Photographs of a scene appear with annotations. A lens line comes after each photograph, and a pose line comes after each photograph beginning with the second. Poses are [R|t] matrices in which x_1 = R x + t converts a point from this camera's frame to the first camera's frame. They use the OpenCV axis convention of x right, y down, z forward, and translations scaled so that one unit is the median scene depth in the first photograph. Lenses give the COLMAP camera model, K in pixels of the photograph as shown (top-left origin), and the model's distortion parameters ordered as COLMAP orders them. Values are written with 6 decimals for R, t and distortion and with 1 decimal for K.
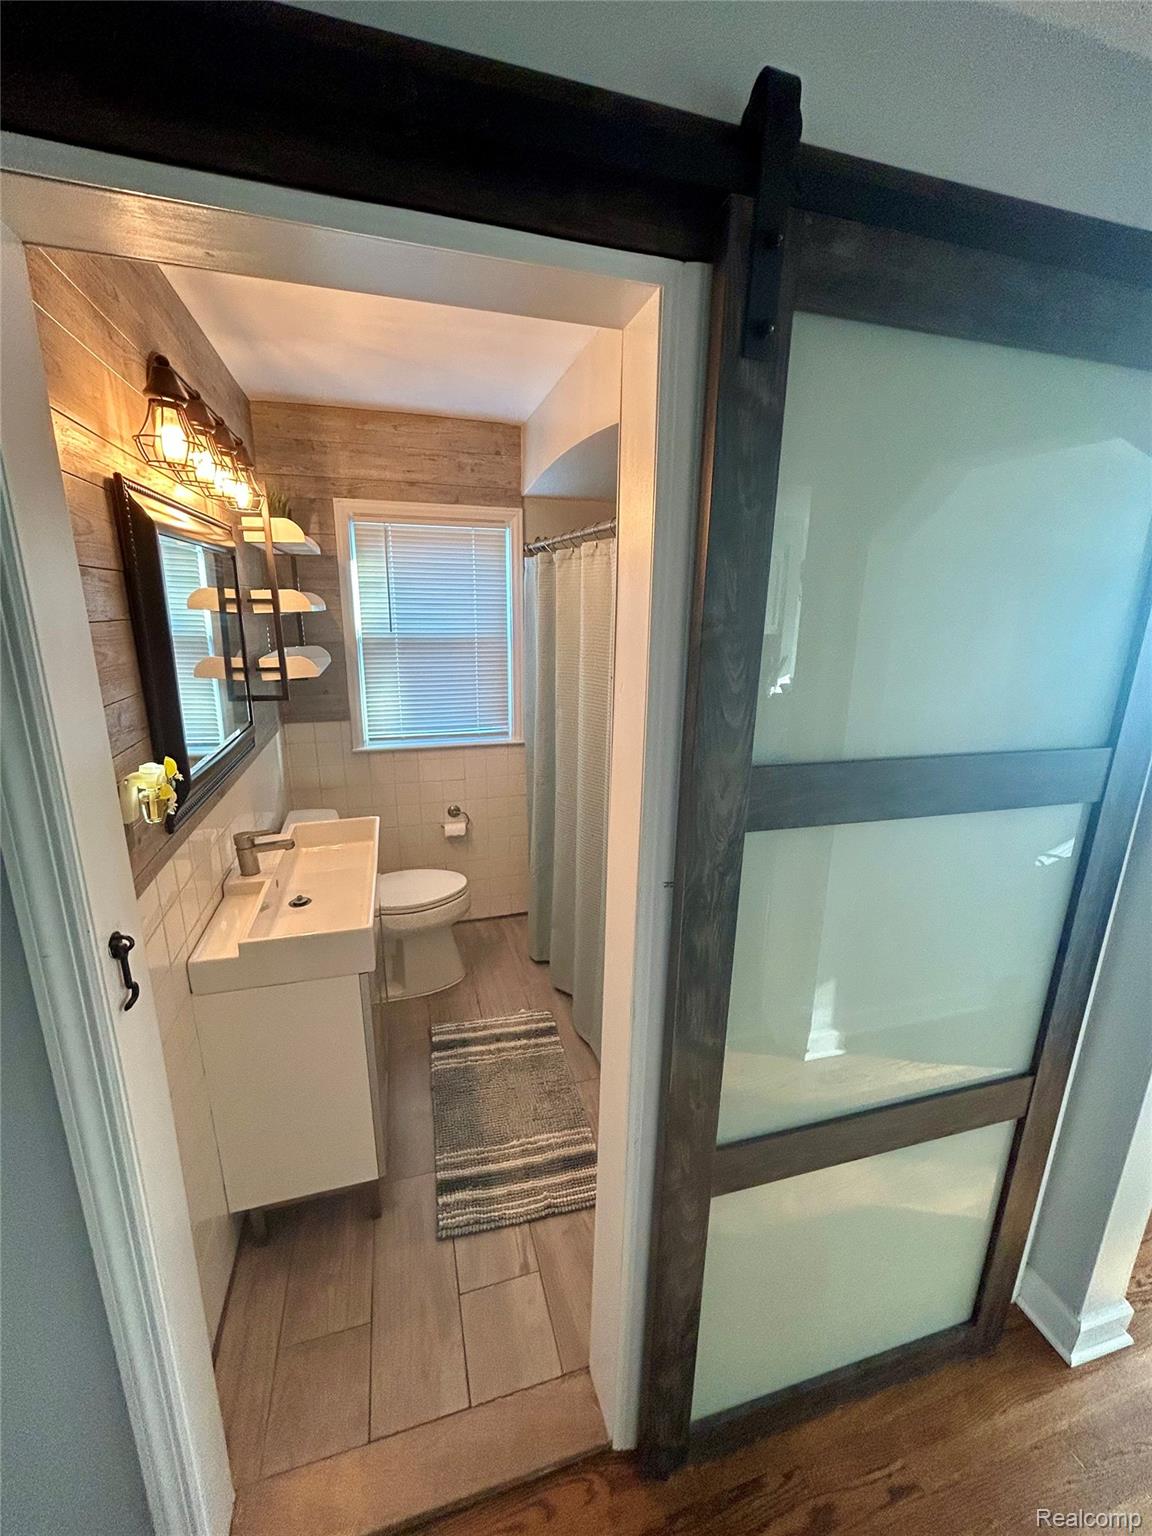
lens RADIAL K [[621.2, 0, 573.3], [0, 621.2, 765.3], [0, 0, 1]] dist [-0.013563, 0.000248]
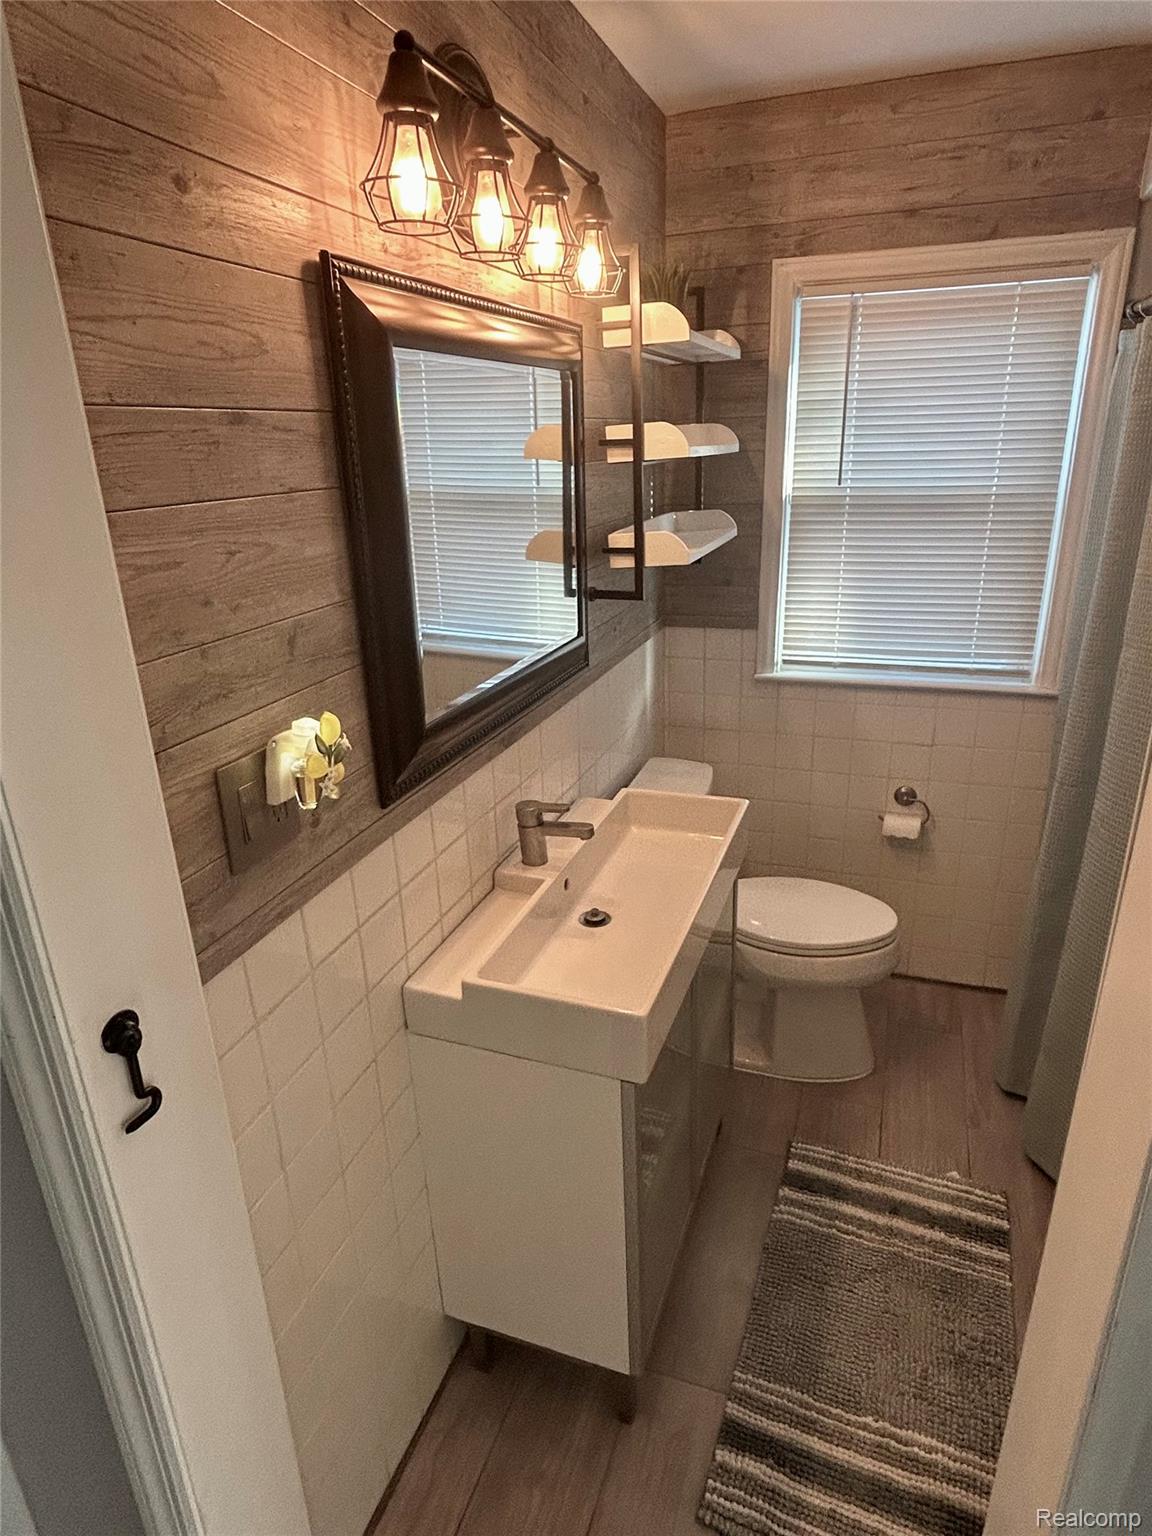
lens RADIAL K [[888.4, 0, 579.7], [0, 888.4, 771.5], [0, 0, 1]] dist [-0.009924, 0.003407]
pose [[0.810422, 0.168966, -0.560951, 0.036060], [-0.105673, 0.983961, 0.143713, -0.051402], [0.576237, -0.057191, 0.815279, 0.182584]]
